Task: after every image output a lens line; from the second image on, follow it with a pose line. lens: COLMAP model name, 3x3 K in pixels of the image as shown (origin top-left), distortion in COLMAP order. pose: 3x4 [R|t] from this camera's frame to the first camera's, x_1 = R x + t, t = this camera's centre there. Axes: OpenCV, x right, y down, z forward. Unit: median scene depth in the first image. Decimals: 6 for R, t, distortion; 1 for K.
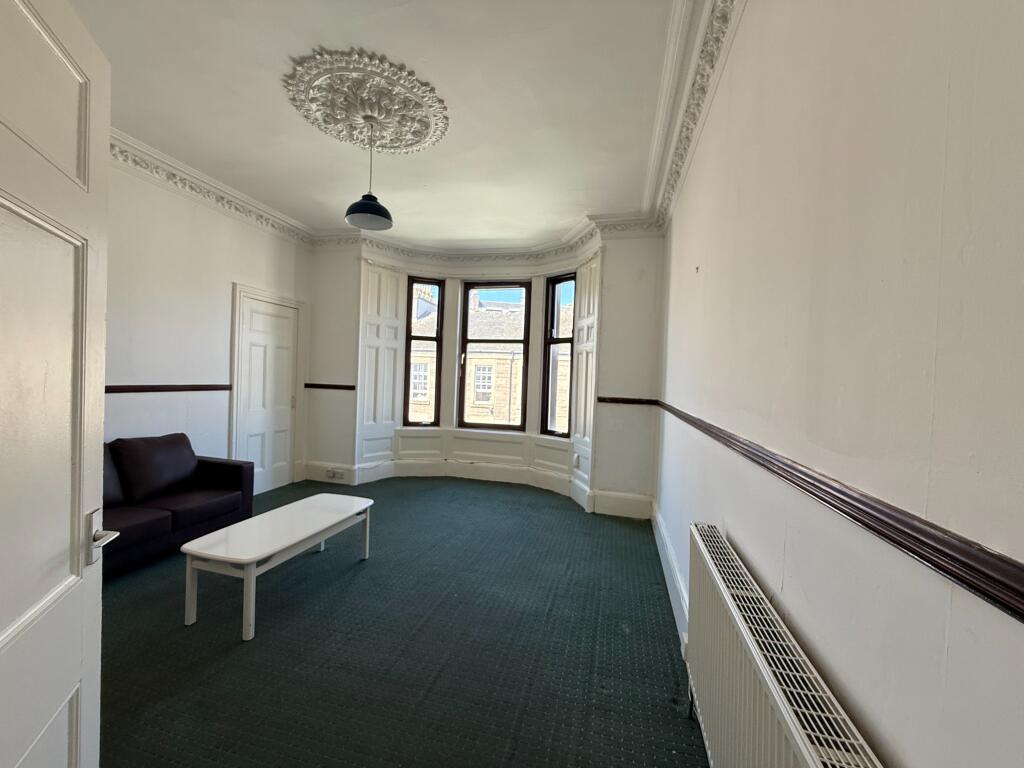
lens RADIAL K [[410.3, 0, 510.0], [0, 410.3, 382.5], [0, 0, 1]] dist [0.002656, 0.000342]
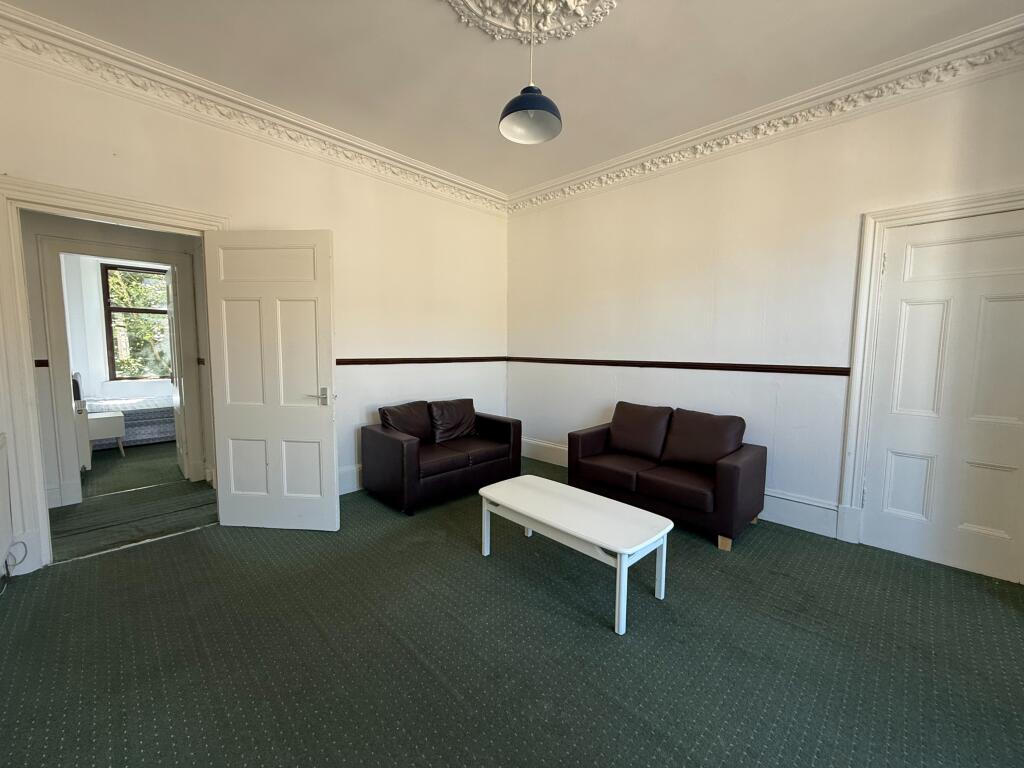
lens RADIAL K [[410.3, 0, 510.0], [0, 410.3, 382.5], [0, 0, 1]] dist [0.002656, 0.000342]
pose [[-0.518388, 0.045897, -0.853913, 0.204672], [-0.030433, 0.996936, 0.072060, -0.001946], [0.854604, 0.063342, -0.515403, 0.873258]]
